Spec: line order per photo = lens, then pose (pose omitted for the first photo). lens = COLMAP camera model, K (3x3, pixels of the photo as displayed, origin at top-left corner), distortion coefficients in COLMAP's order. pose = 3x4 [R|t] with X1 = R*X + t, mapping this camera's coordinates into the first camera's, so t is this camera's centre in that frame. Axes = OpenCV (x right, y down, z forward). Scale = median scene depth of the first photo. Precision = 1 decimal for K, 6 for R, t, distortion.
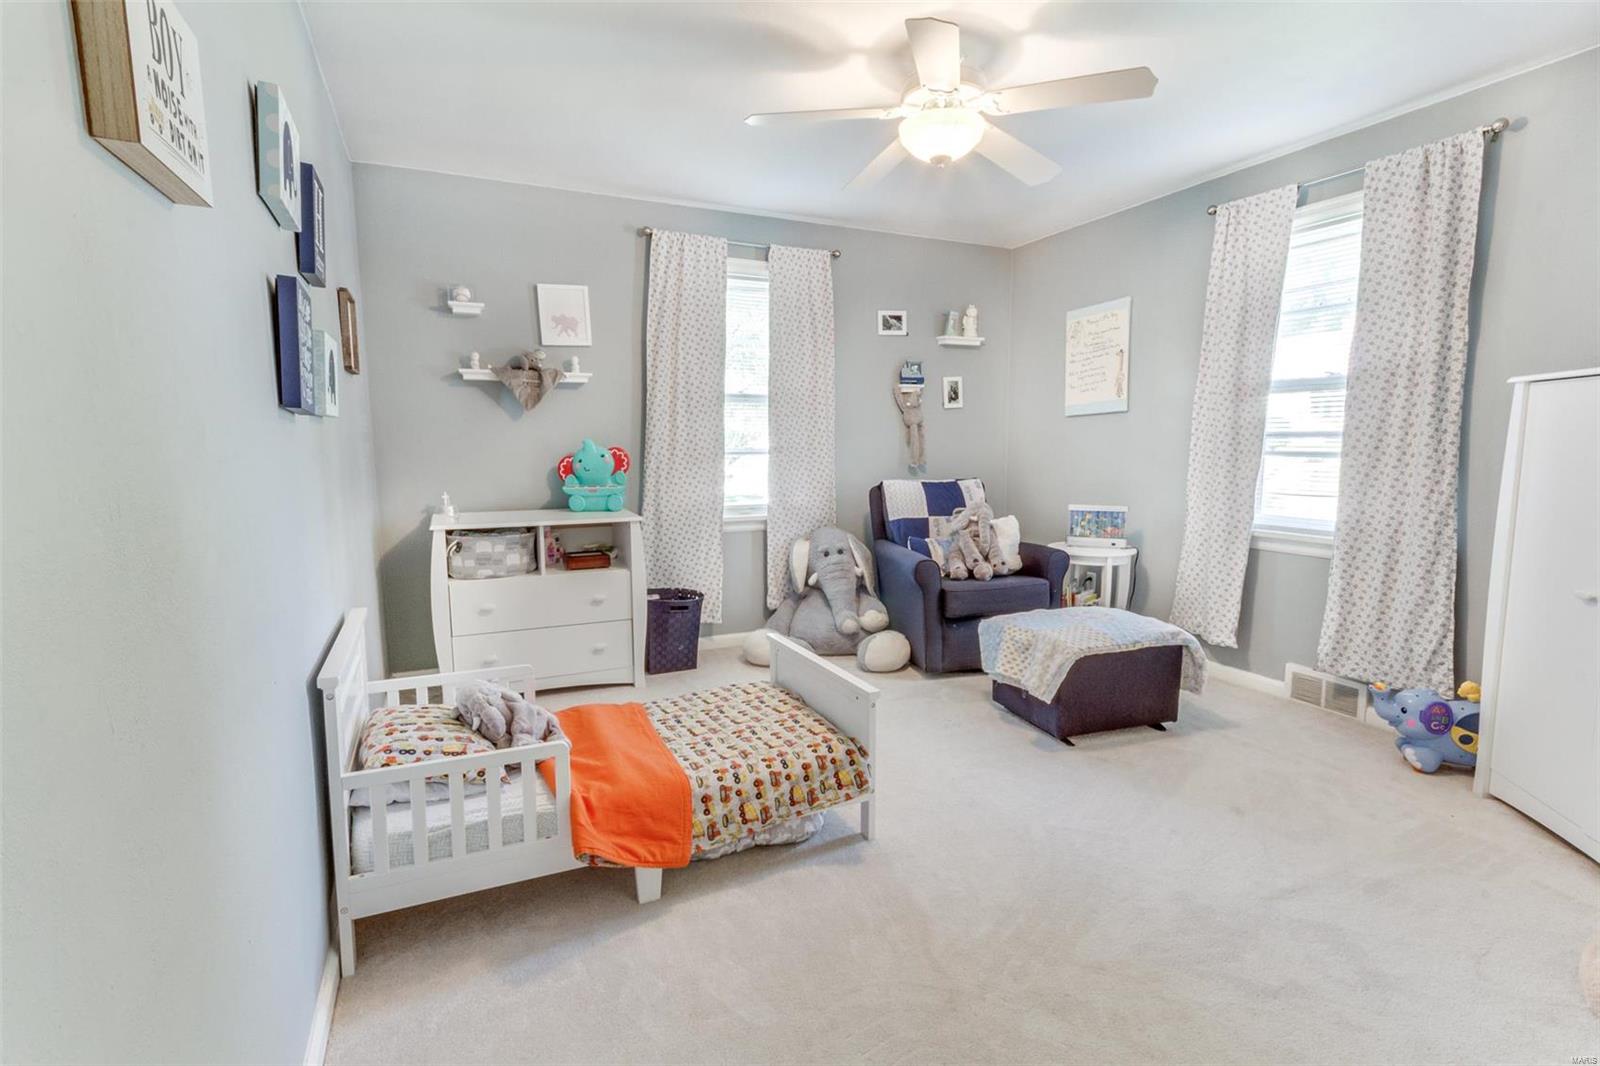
lens RADIAL K [[747.6, 0, 808.3], [0, 747.6, 539.9], [0, 0, 1]] dist [-0.000137, 0.000715]
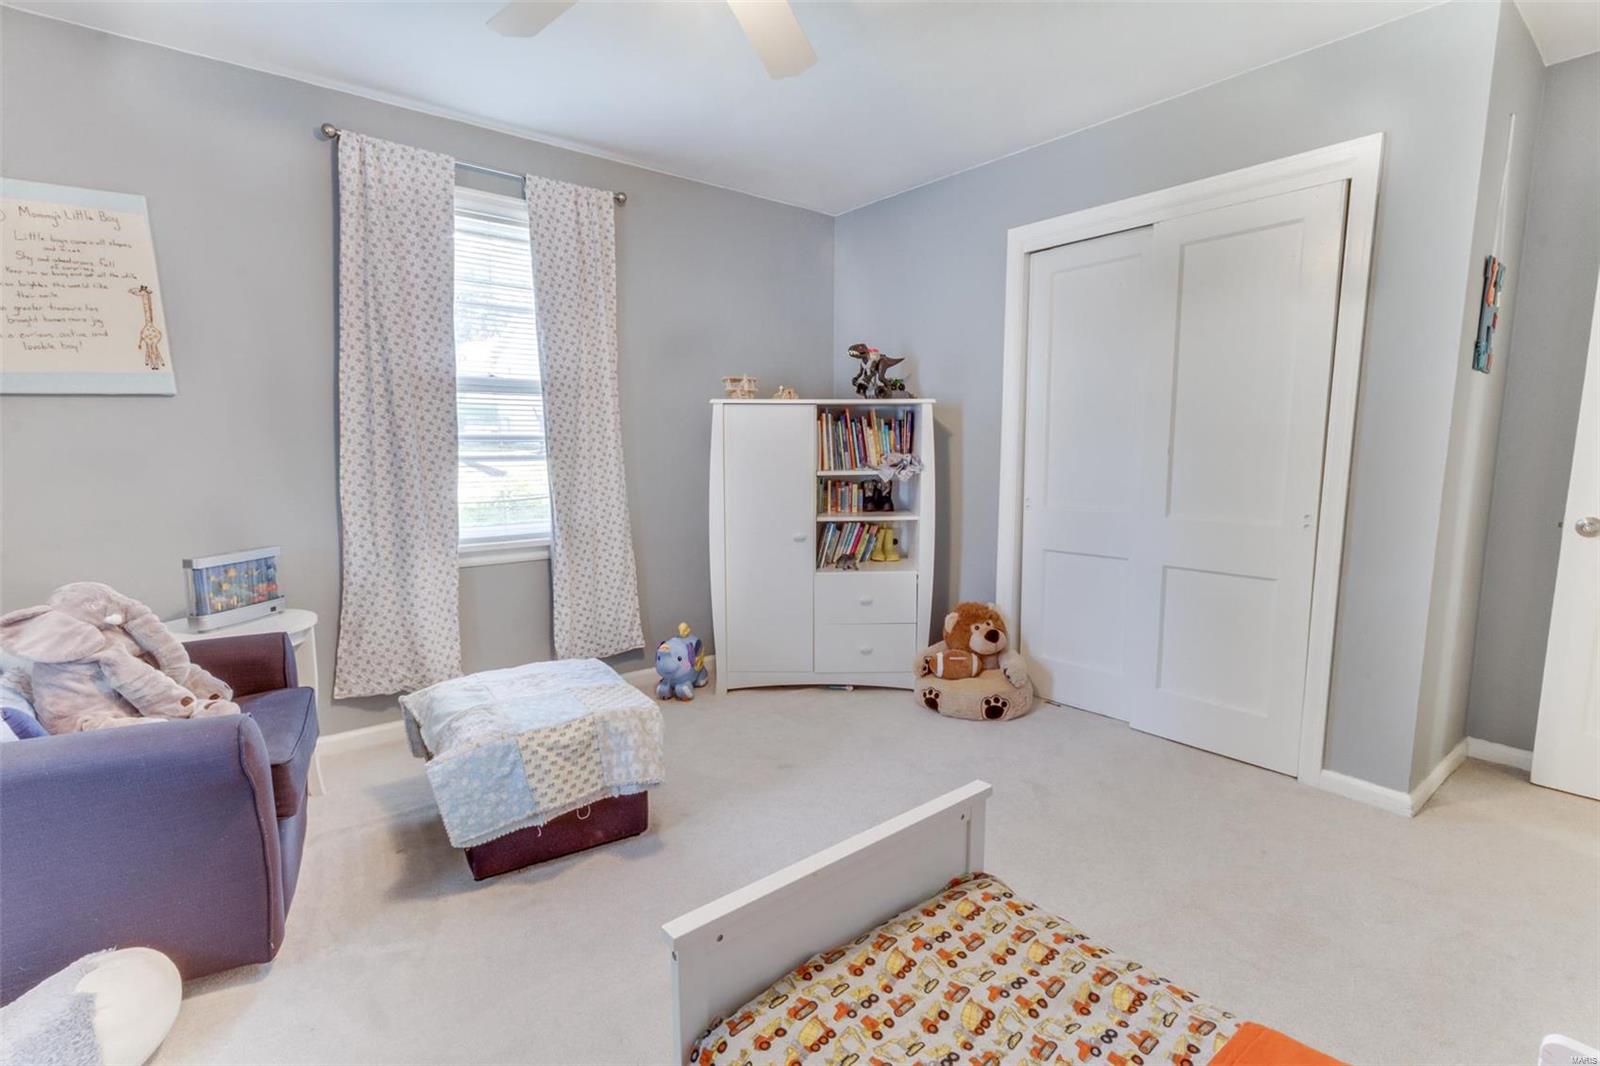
lens RADIAL K [[747.6, 0, 808.3], [0, 747.6, 539.9], [0, 0, 1]] dist [-0.000137, 0.000715]
pose [[-0.235891, -0.119539, 0.964399, -0.392905], [0.128785, 0.979806, 0.152950, -0.117353], [-0.963208, 0.160280, -0.215733, 0.920736]]
